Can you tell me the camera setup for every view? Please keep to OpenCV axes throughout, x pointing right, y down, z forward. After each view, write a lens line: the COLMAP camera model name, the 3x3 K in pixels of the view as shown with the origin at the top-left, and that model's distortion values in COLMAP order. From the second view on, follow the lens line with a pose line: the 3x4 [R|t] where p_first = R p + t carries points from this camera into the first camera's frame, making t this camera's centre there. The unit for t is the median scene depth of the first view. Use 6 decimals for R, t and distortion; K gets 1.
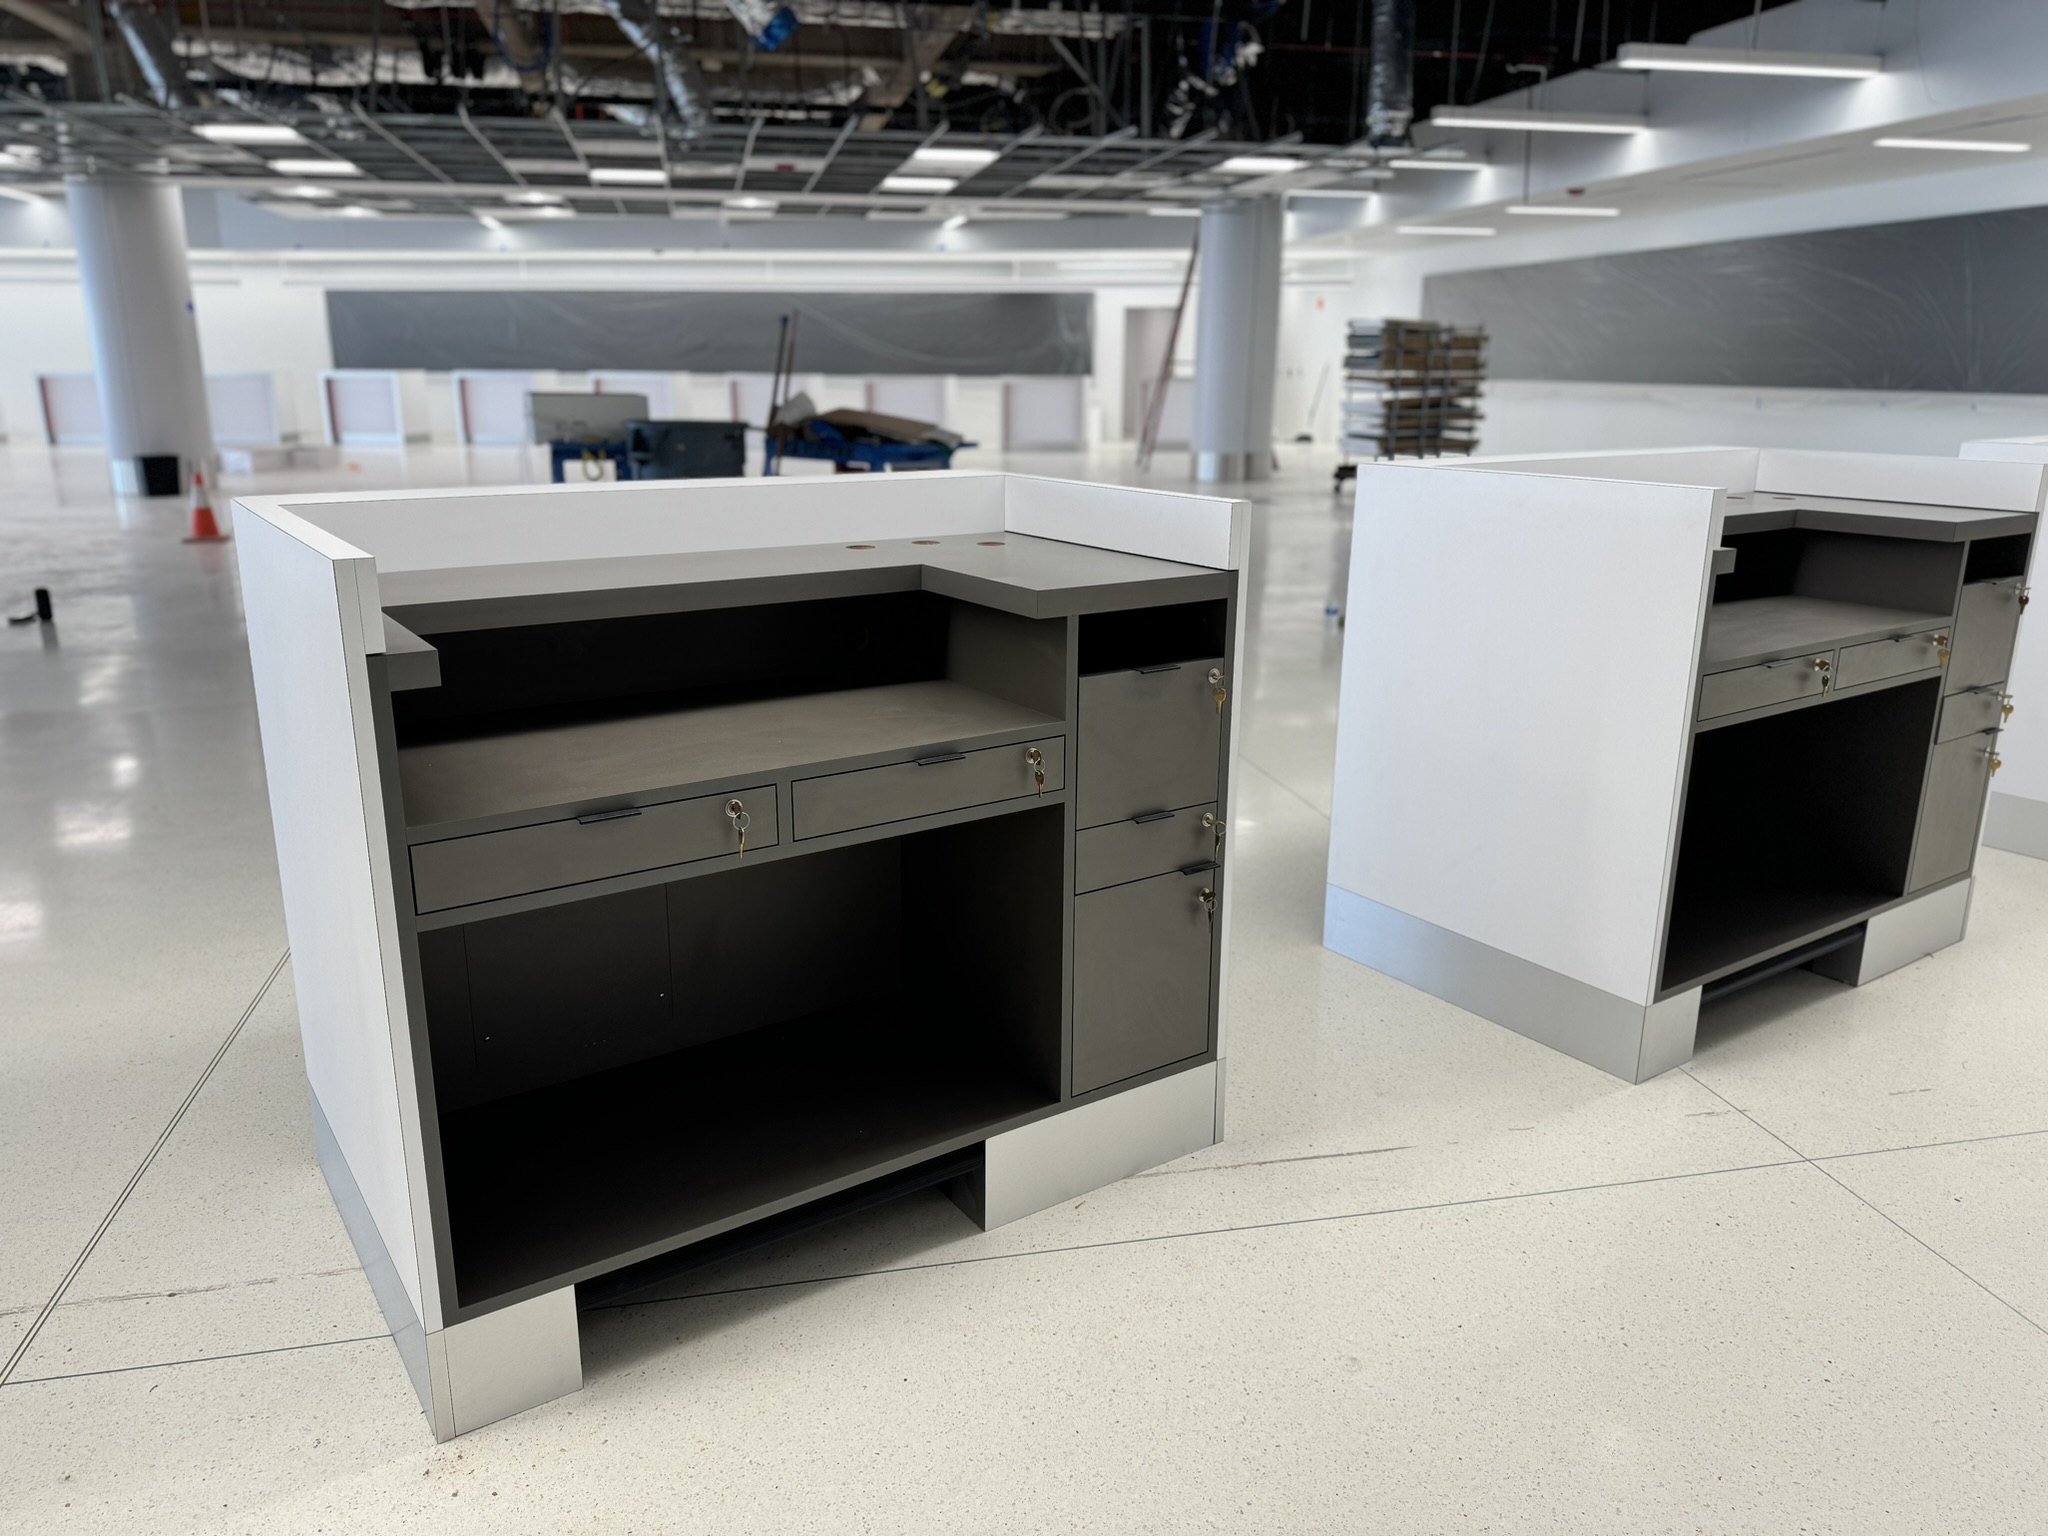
lens RADIAL K [[1418.0, 0, 1025.4], [0, 1418.0, 723.1], [0, 0, 1]] dist [0.087536, -0.094703]
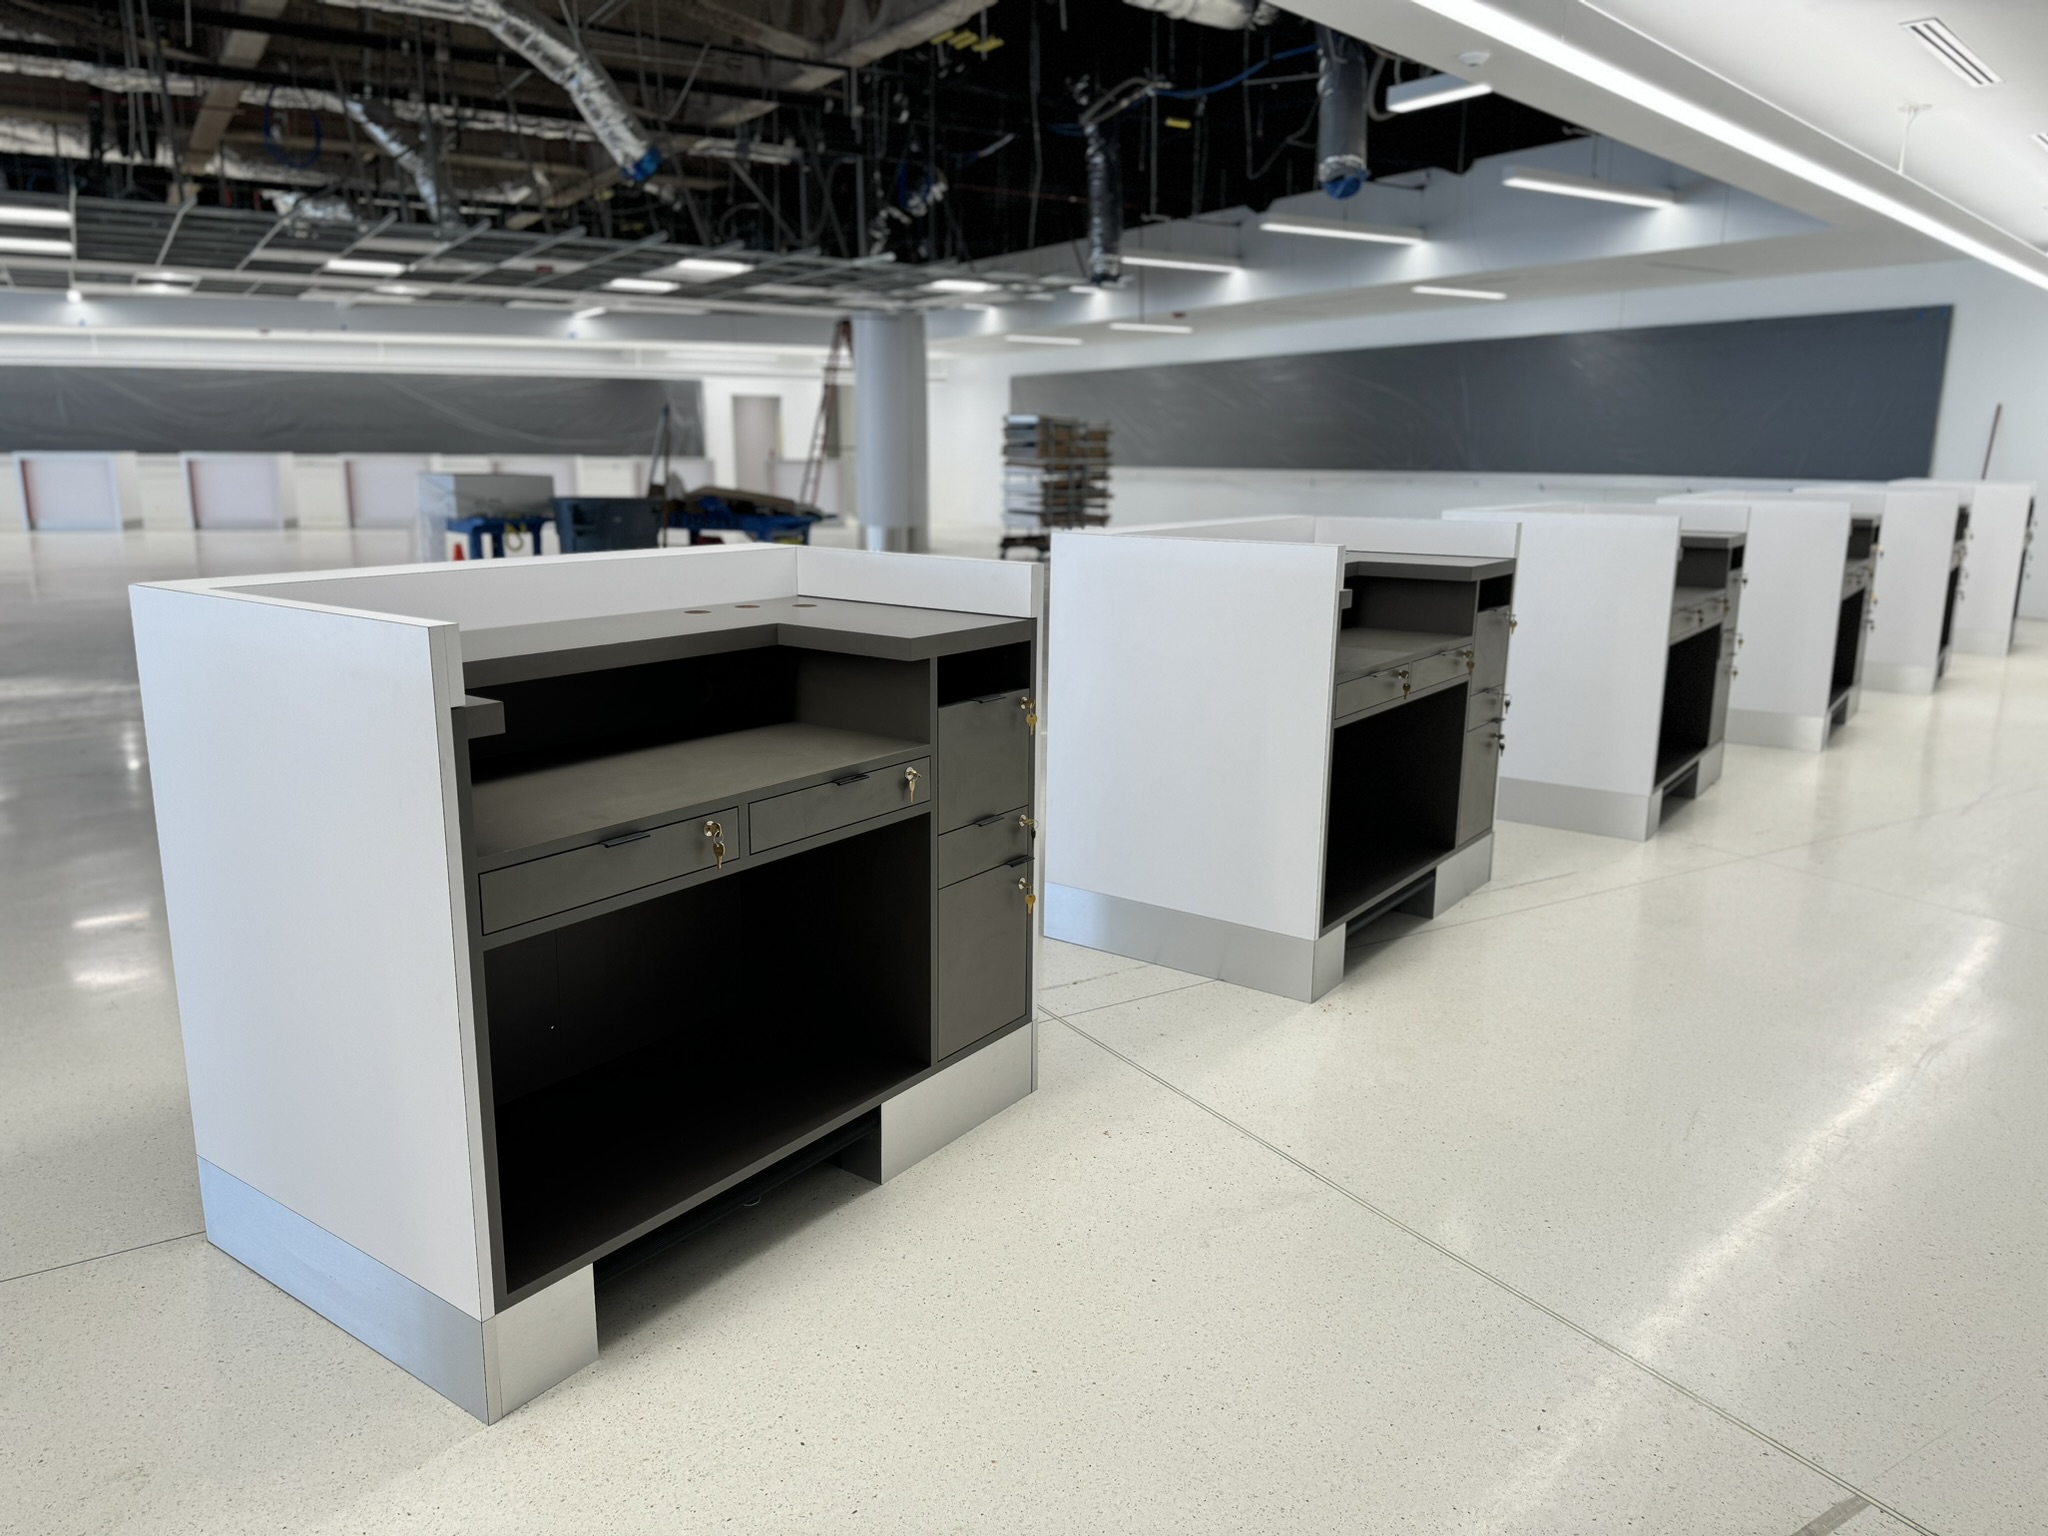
lens RADIAL K [[1395.7, 0, 1024.0], [0, 1395.7, 768.0], [0, 0, 1]] dist [0.087083, -0.084440]
pose [[0.940526, -0.077292, 0.330812, -0.210537], [0.085255, 0.996313, -0.009605, 0.027082], [-0.328850, 0.037237, 0.943648, -0.109499]]
